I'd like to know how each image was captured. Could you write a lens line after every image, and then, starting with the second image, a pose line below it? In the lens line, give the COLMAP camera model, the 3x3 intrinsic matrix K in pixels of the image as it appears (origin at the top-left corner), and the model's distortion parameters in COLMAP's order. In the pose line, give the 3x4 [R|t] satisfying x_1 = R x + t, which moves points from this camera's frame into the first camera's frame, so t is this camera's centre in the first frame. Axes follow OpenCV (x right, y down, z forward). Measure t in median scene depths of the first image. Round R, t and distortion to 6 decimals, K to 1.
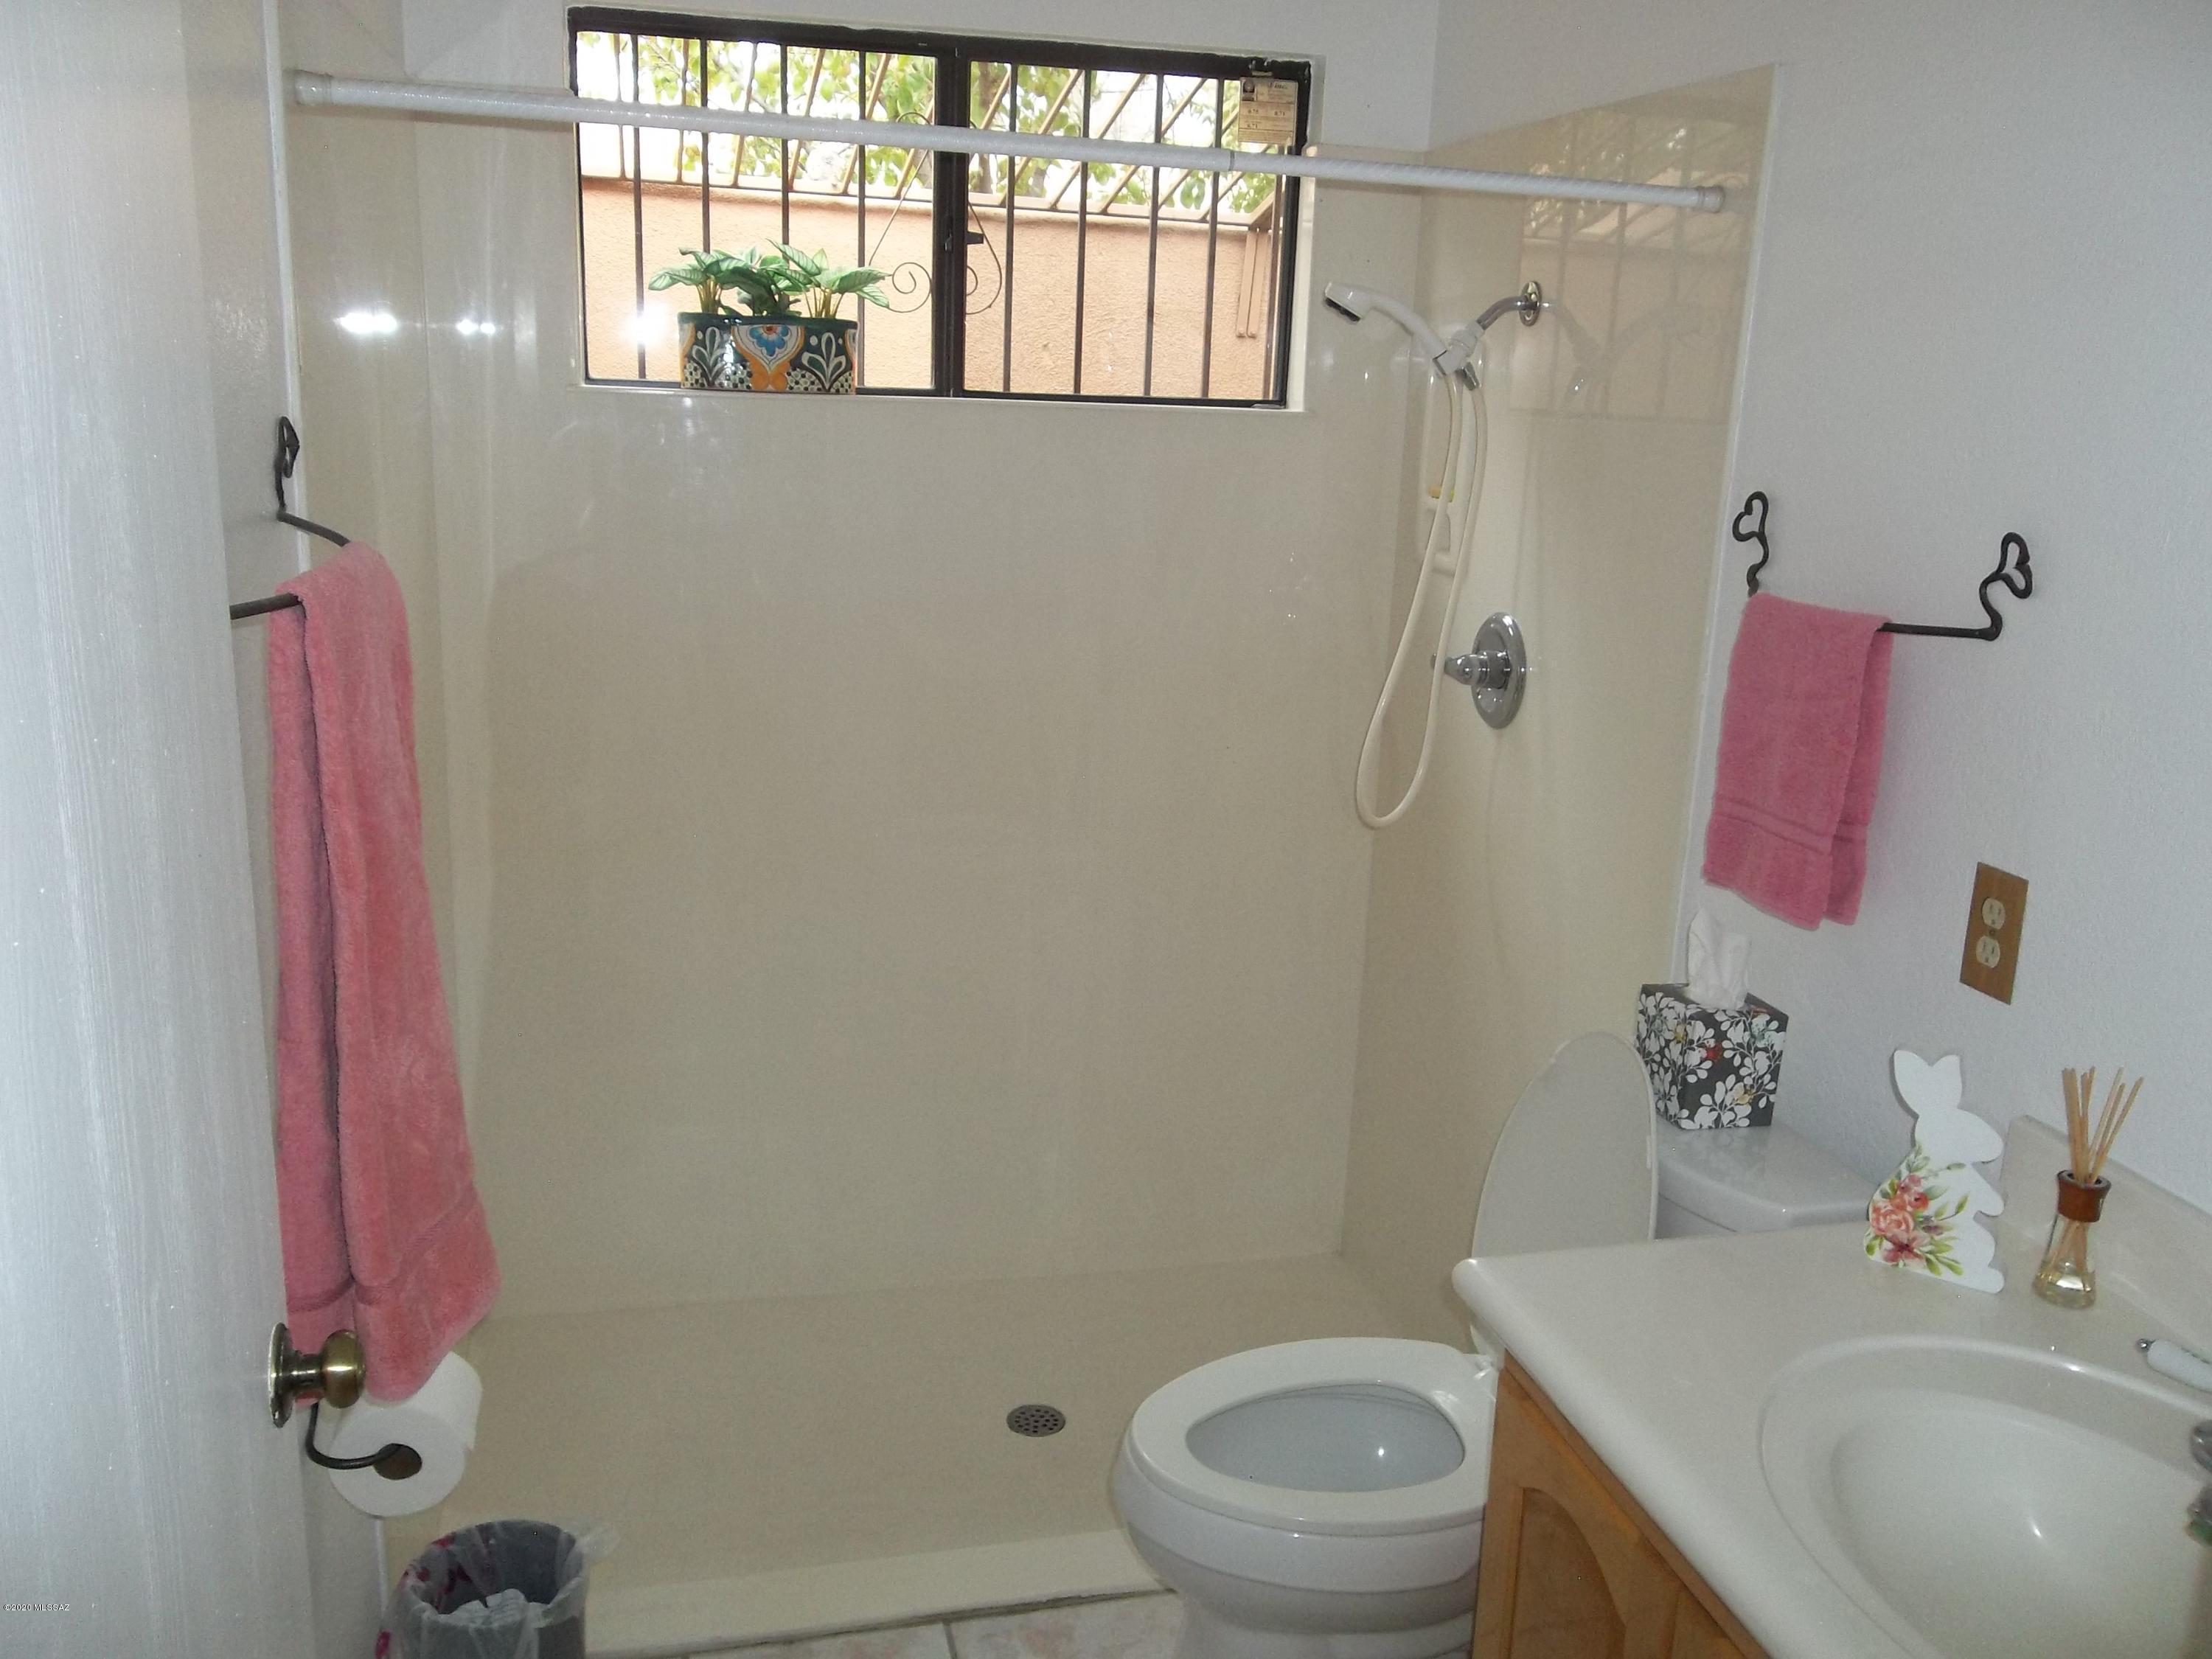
lens RADIAL K [[1808.9, 0, 1109.5], [0, 1808.9, 829.5], [0, 0, 1]] dist [0.006628, -0.012942]
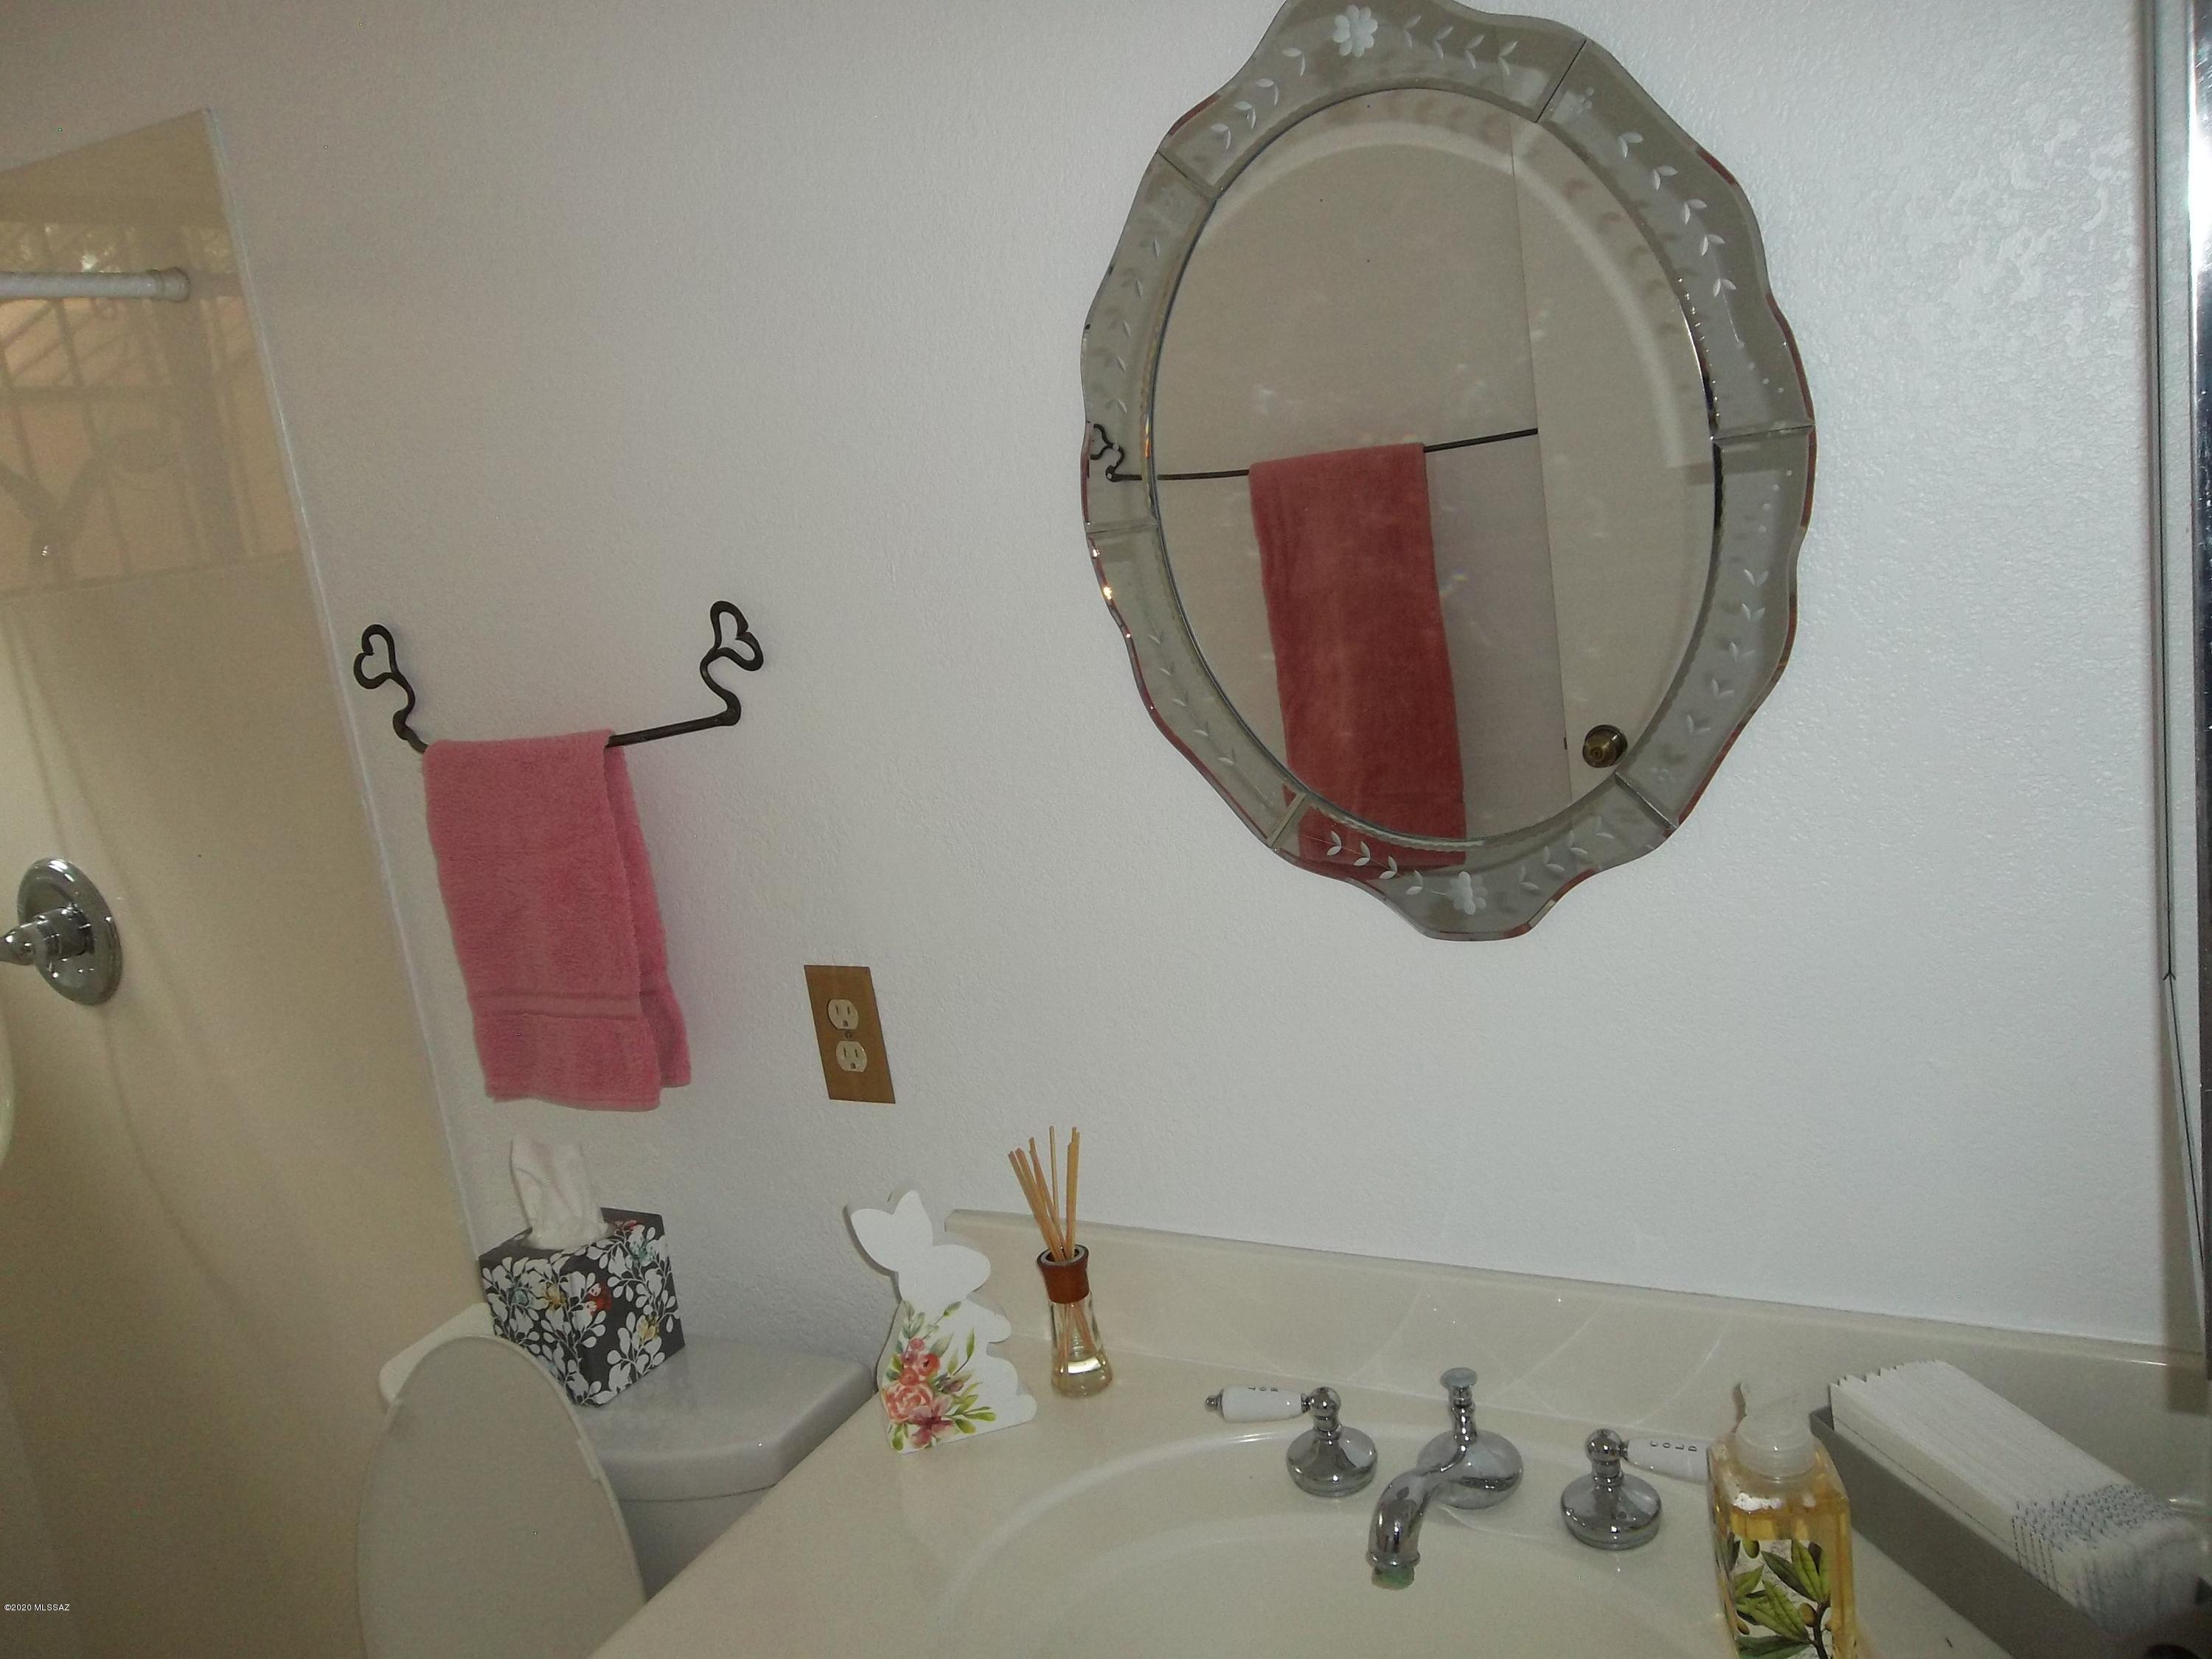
lens RADIAL K [[1808.9, 0, 1098.3], [0, 1808.9, 826.5], [0, 0, 1]] dist [0.006628, -0.012942]
pose [[0.660973, -0.290315, 0.691977, -0.013773], [0.337326, 0.938661, 0.071598, -0.055795], [-0.670318, 0.186097, 0.718360, 0.240612]]
